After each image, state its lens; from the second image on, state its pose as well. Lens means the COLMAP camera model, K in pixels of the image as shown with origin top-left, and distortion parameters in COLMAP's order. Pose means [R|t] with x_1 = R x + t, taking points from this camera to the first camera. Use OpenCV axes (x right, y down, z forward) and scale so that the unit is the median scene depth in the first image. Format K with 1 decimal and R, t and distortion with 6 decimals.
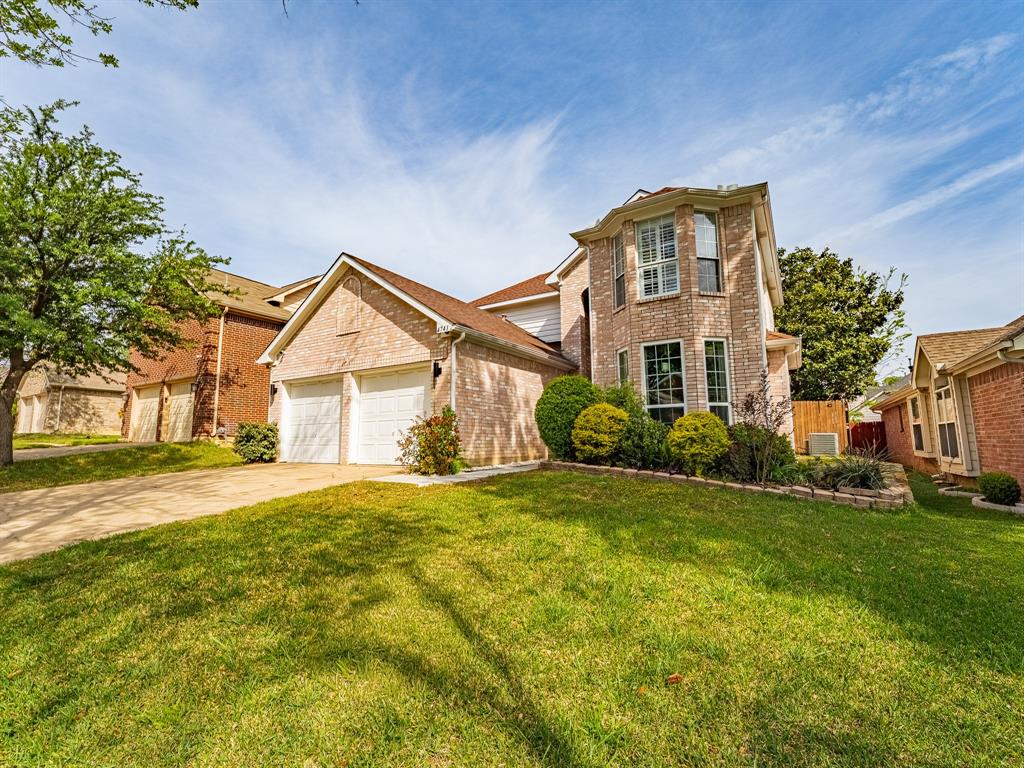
lens RADIAL K [[410.0, 0, 512.4], [0, 410.0, 341.3], [0, 0, 1]] dist [-0.025152, 0.000109]
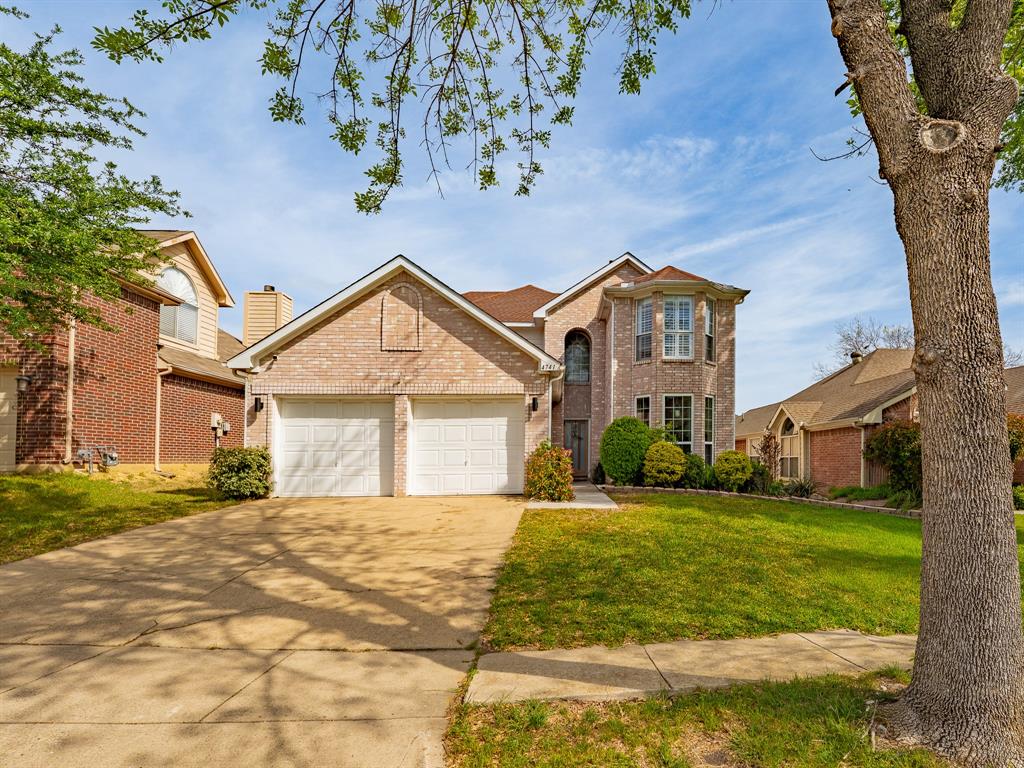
lens RADIAL K [[475.3, 0, 512.0], [0, 475.3, 384.0], [0, 0, 1]] dist [-0.046984, -0.000021]
pose [[0.834264, 0.084394, 0.544868, -0.738265], [-0.132663, 0.989909, 0.049799, -0.029074], [-0.535167, -0.113830, 0.837042, 0.011956]]
